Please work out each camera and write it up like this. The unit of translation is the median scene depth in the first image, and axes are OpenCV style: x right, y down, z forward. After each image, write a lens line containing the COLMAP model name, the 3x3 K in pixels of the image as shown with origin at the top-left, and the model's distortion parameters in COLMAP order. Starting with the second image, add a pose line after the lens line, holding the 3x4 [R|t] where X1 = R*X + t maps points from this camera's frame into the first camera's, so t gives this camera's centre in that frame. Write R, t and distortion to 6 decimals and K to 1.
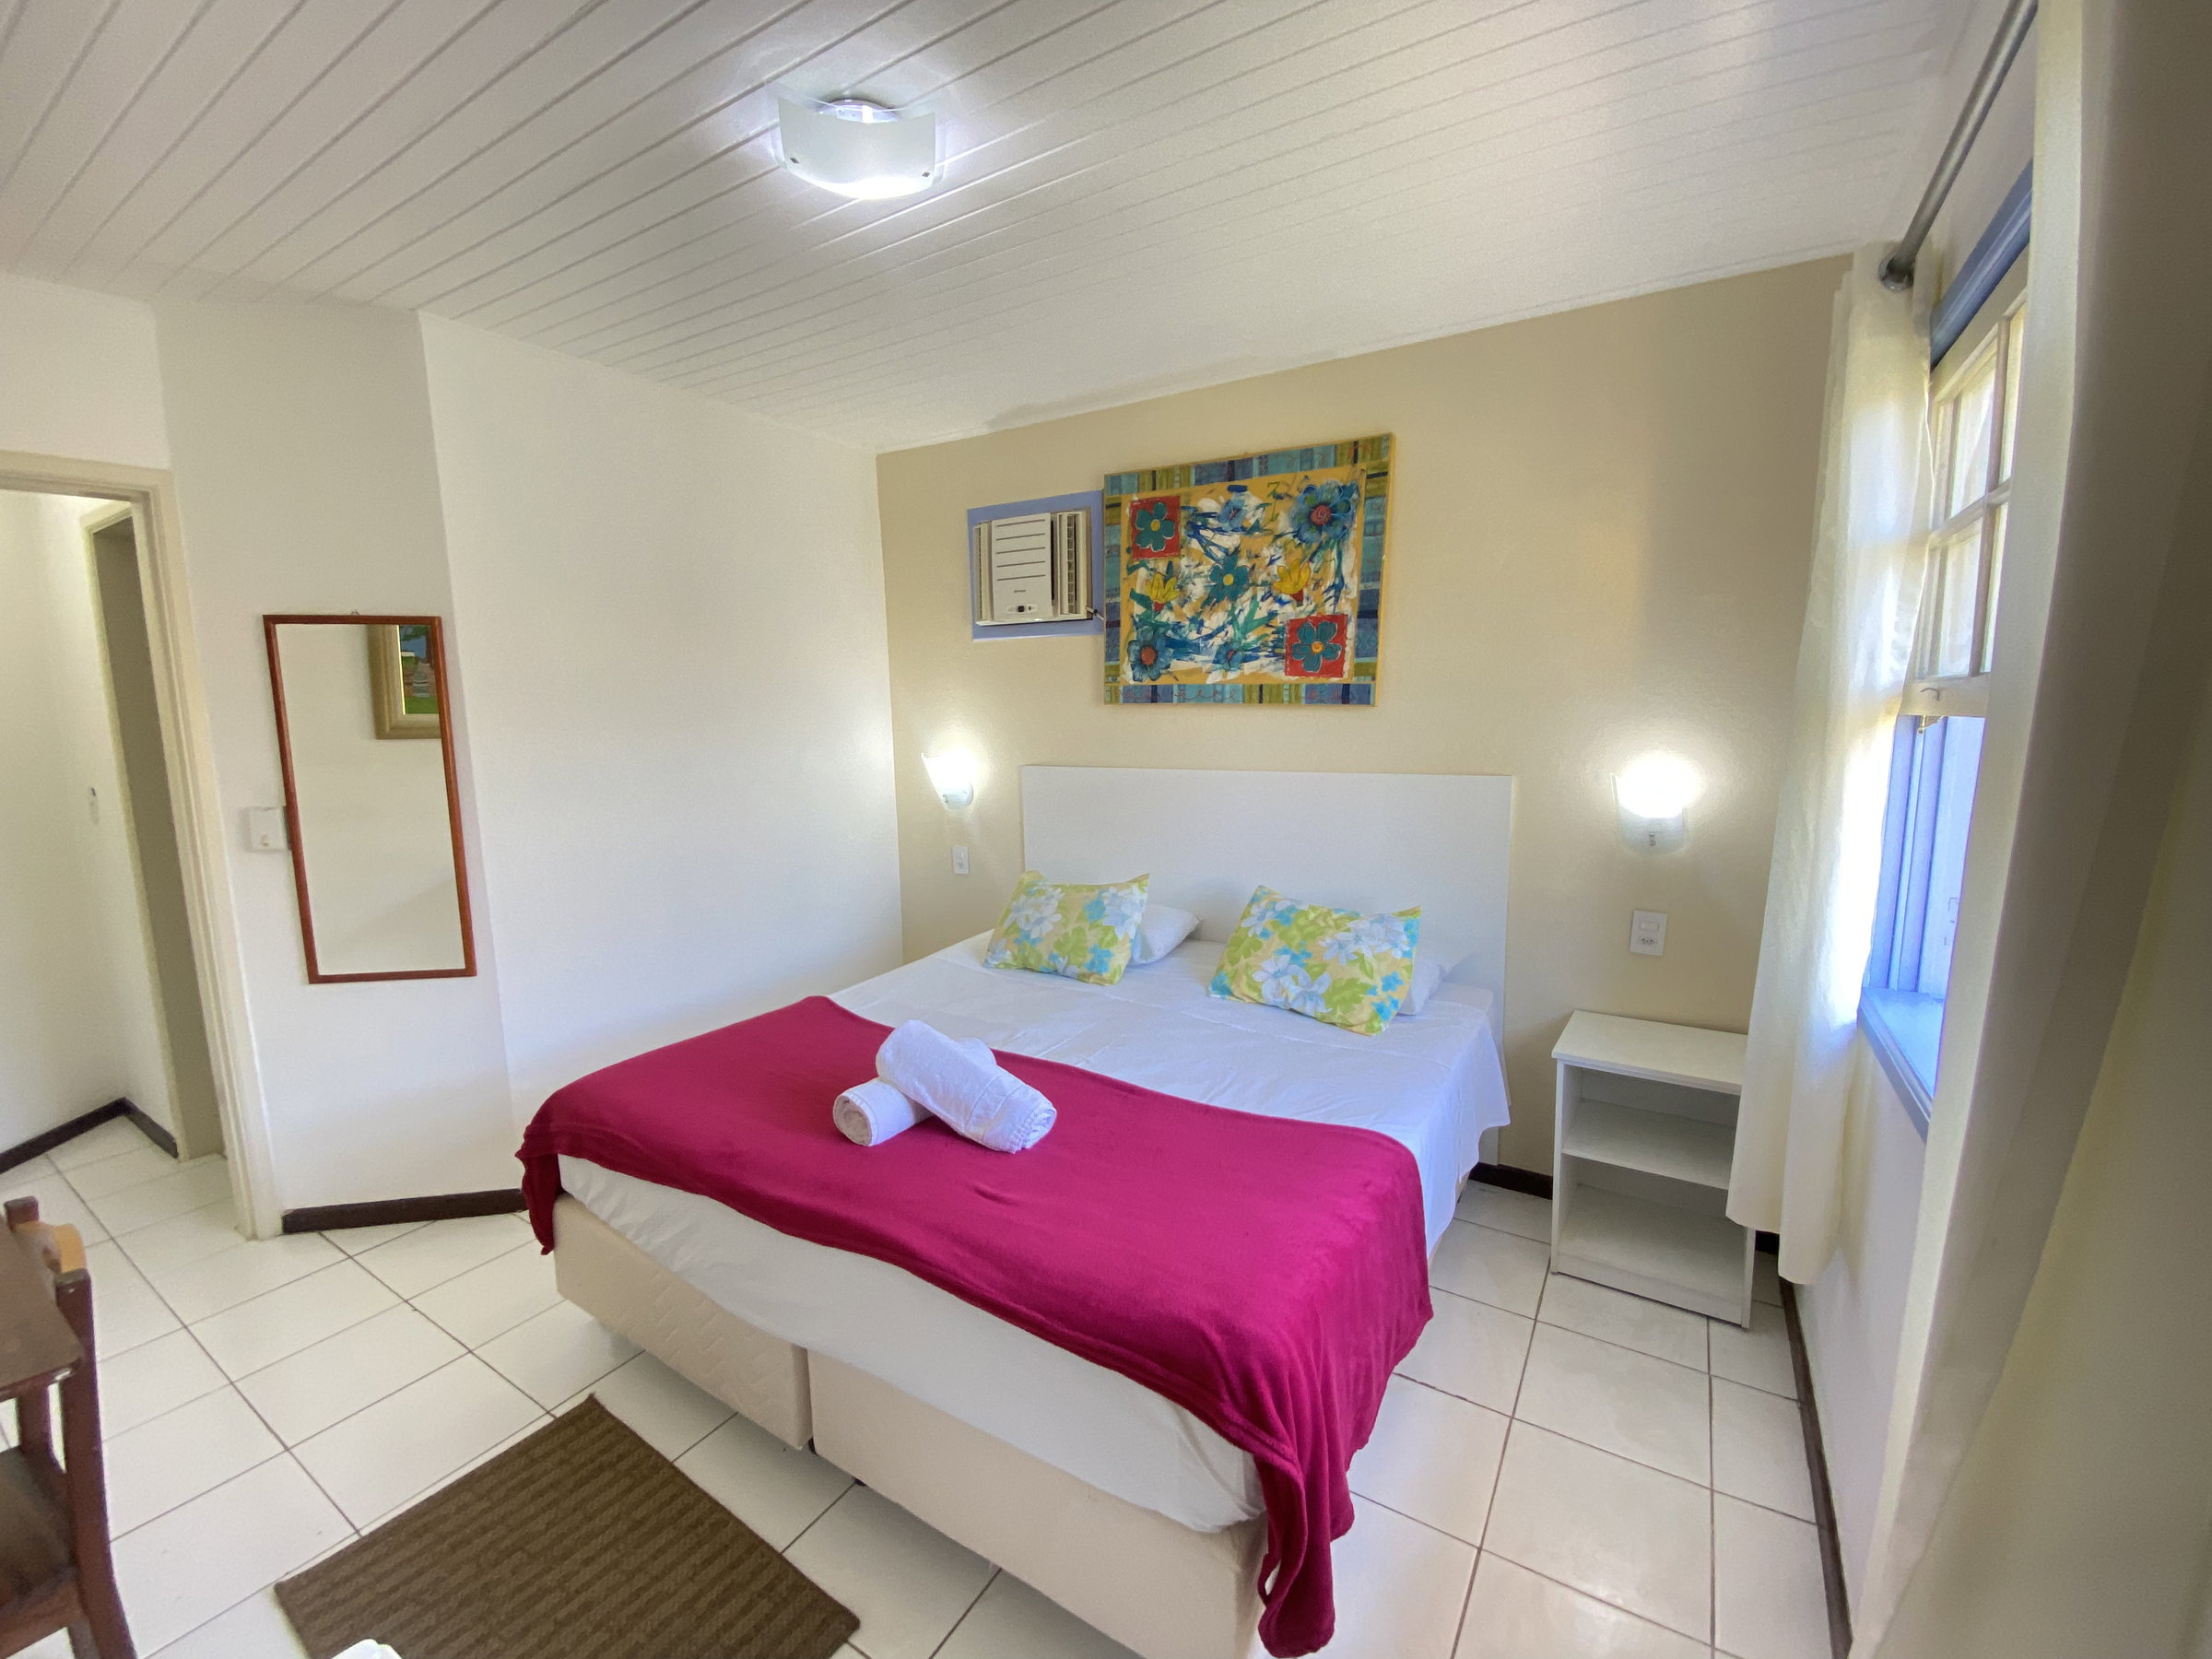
lens RADIAL K [[893.1, 0, 1147.7], [0, 893.1, 861.9], [0, 0, 1]] dist [0.004091, -0.000883]
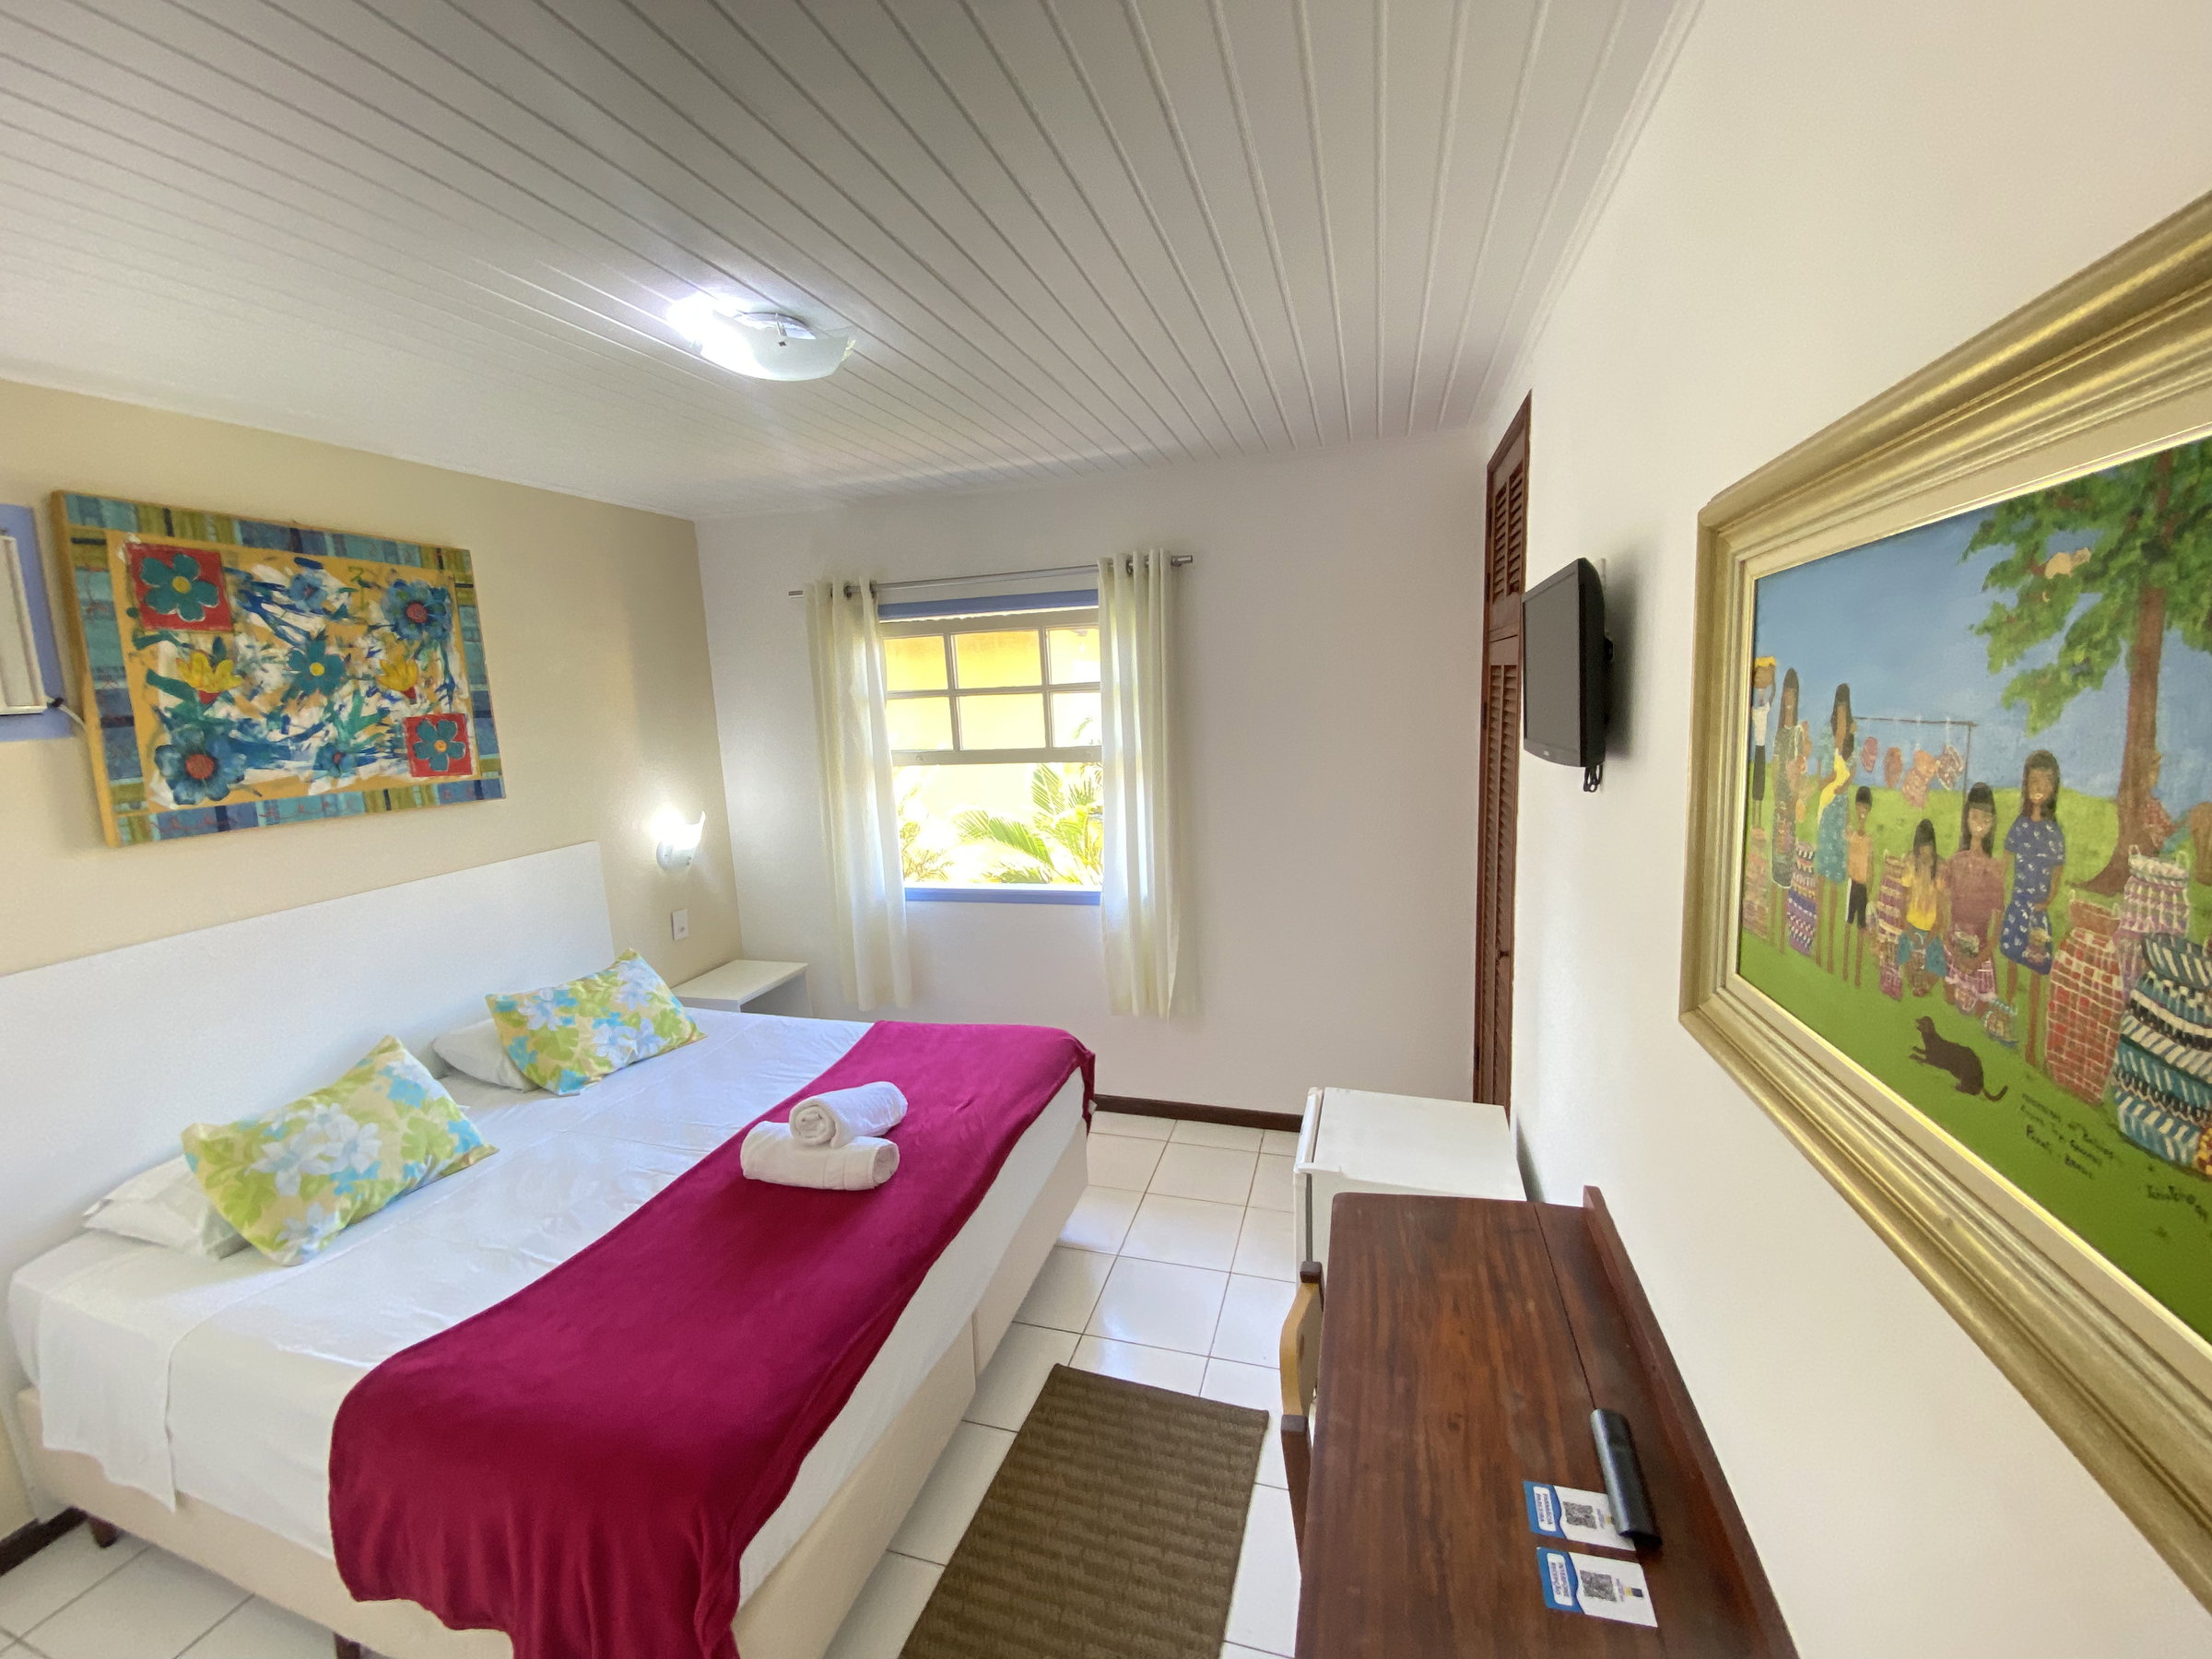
lens RADIAL K [[893.1, 0, 1108.9], [0, 893.1, 817.0], [0, 0, 1]] dist [0.004091, -0.000883]
pose [[-0.250981, -0.118516, 0.960709, -0.901030], [0.209107, 0.962405, 0.173354, -0.176307], [-0.945137, 0.244399, -0.216762, 0.525363]]
